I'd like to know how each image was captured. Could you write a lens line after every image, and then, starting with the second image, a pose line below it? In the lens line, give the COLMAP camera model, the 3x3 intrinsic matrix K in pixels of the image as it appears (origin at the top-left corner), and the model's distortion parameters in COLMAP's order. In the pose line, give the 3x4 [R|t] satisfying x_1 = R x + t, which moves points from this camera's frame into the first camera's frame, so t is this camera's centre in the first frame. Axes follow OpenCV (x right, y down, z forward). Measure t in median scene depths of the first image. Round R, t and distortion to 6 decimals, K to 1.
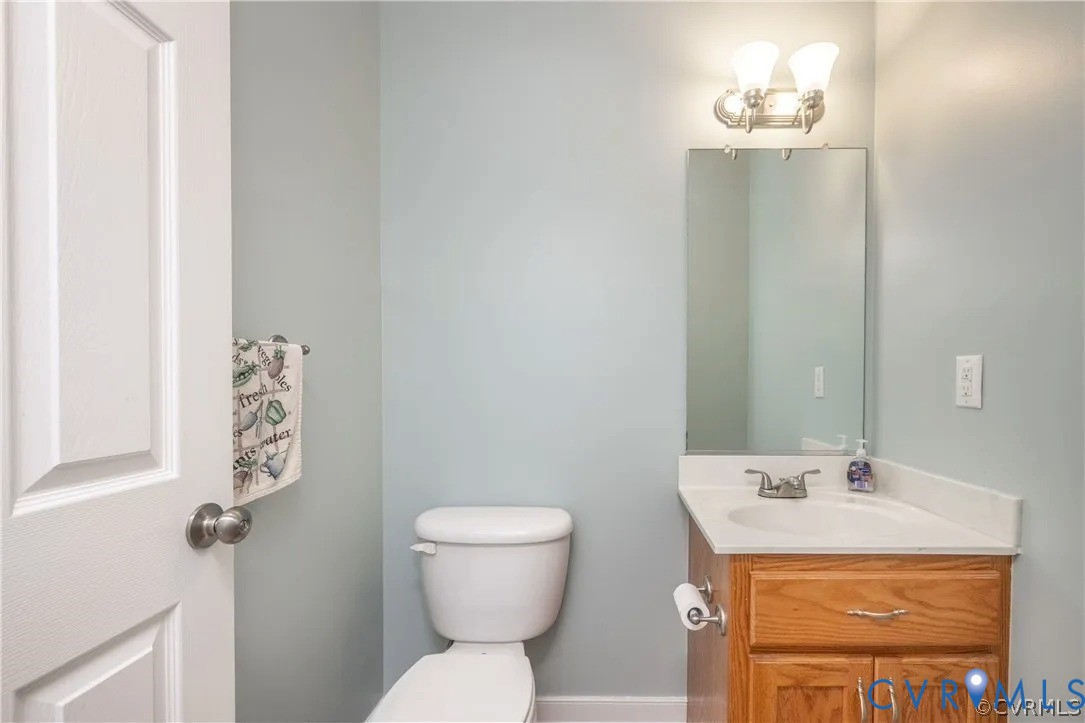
lens RADIAL K [[487.2, 0, 602.7], [0, 487.2, 383.7], [0, 0, 1]] dist [0.000172, 0.000004]
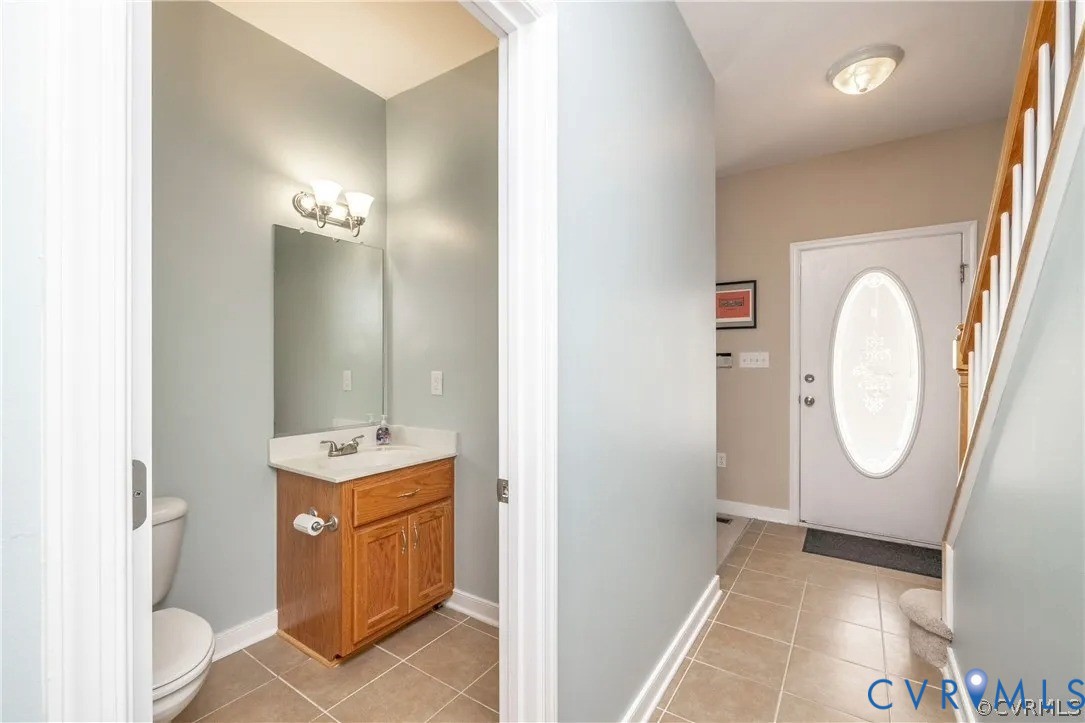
lens RADIAL K [[461.2, 0, 541.5], [0, 461.2, 367.9], [0, 0, 1]] dist [0.001595, 0.000283]
pose [[0.580301, -0.012594, 0.814305, -0.678034], [0.013108, 0.999895, 0.006123, -0.080875], [-0.814297, 0.007121, 0.580405, -0.600070]]
